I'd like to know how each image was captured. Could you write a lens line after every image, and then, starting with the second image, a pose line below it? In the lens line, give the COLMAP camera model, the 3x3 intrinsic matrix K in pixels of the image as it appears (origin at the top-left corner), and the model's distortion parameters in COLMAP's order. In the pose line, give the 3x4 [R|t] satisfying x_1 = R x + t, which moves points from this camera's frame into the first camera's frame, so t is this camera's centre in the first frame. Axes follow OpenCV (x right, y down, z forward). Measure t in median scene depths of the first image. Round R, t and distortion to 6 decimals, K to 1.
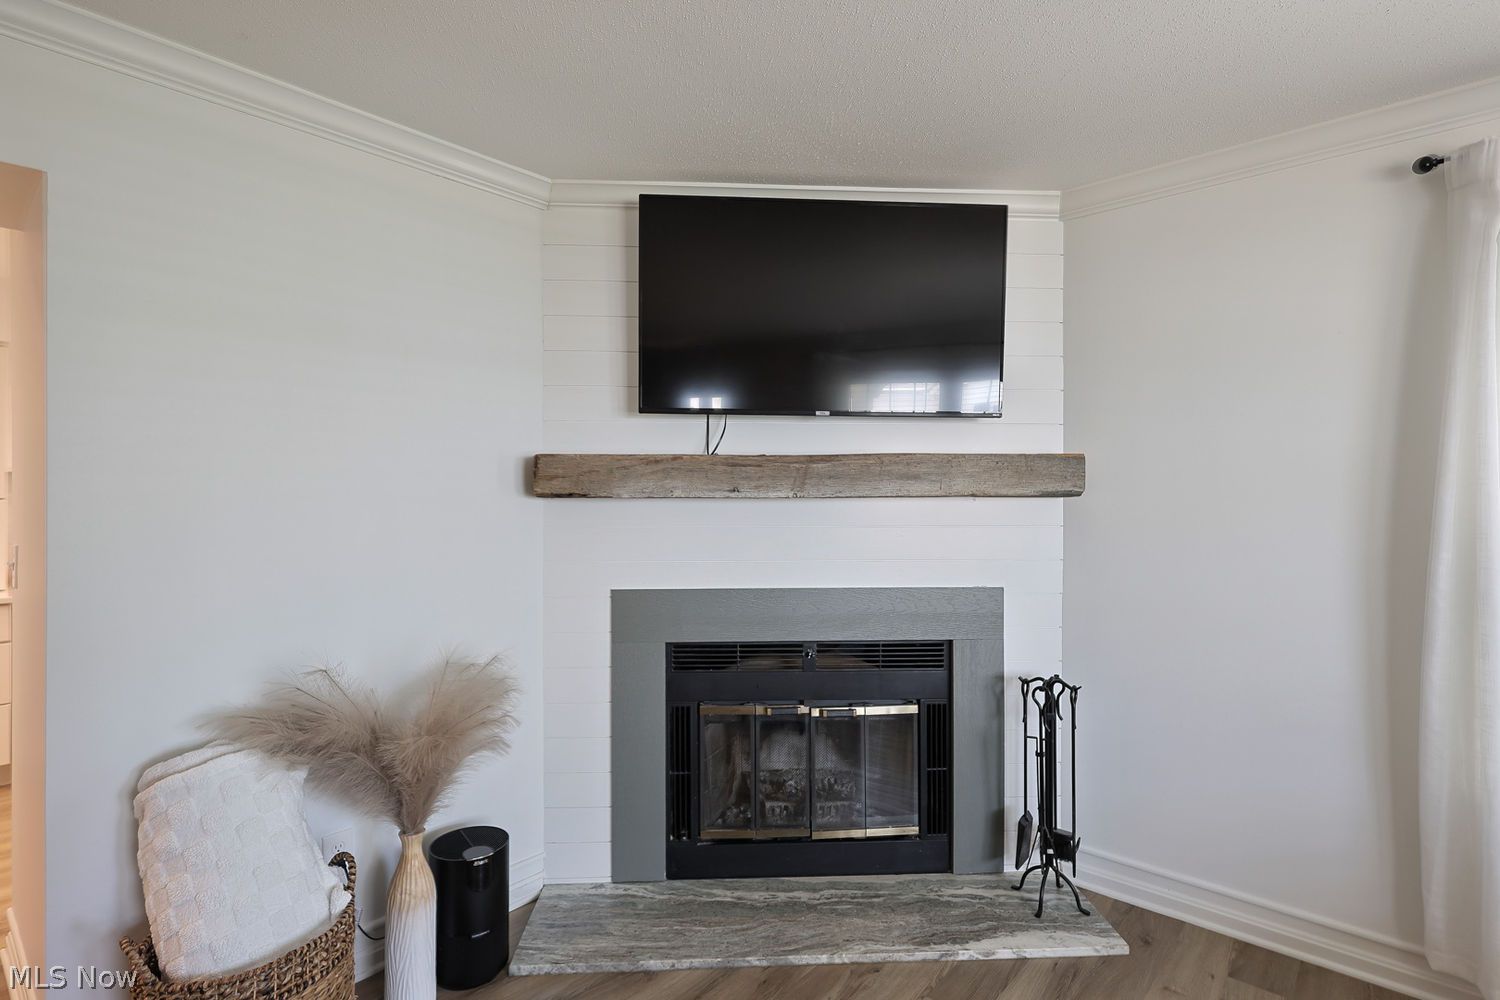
lens RADIAL K [[742.7, 0, 755.0], [0, 742.7, 490.7], [0, 0, 1]] dist [0.001695, 0.000299]
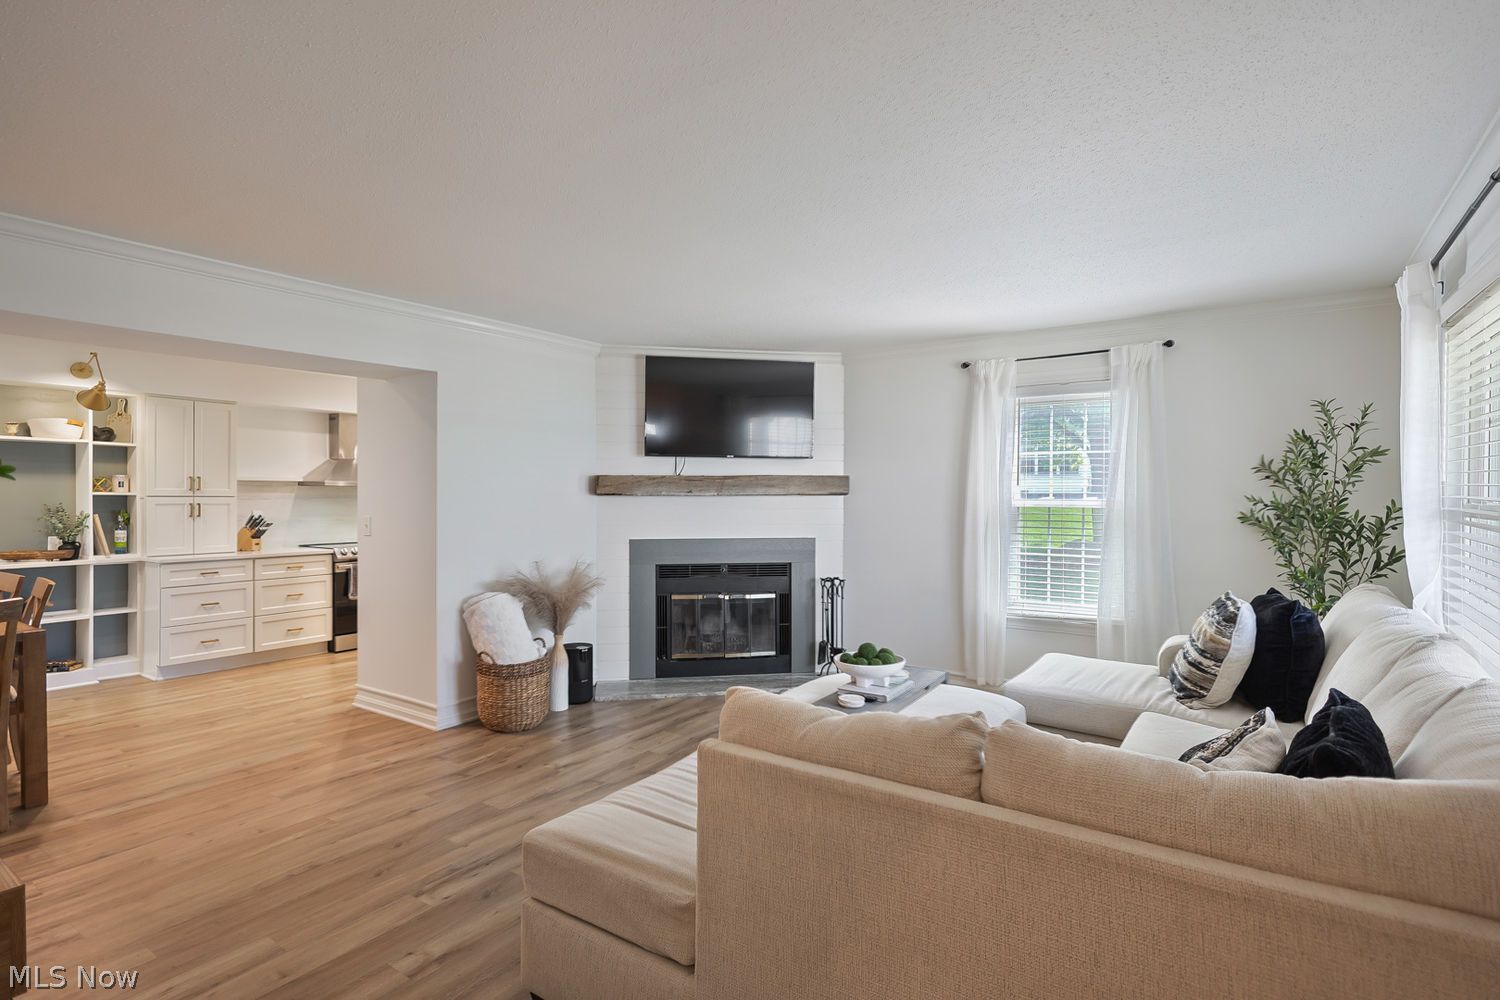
lens RADIAL K [[746.5, 0, 749.5], [0, 746.5, 506.9], [0, 0, 1]] dist [0.004469, 0.000360]
pose [[0.993165, -0.001619, 0.116711, -0.104517], [-0.000572, 0.999824, 0.018743, 0.001905], [-0.116721, -0.018682, 0.992989, -1.140882]]
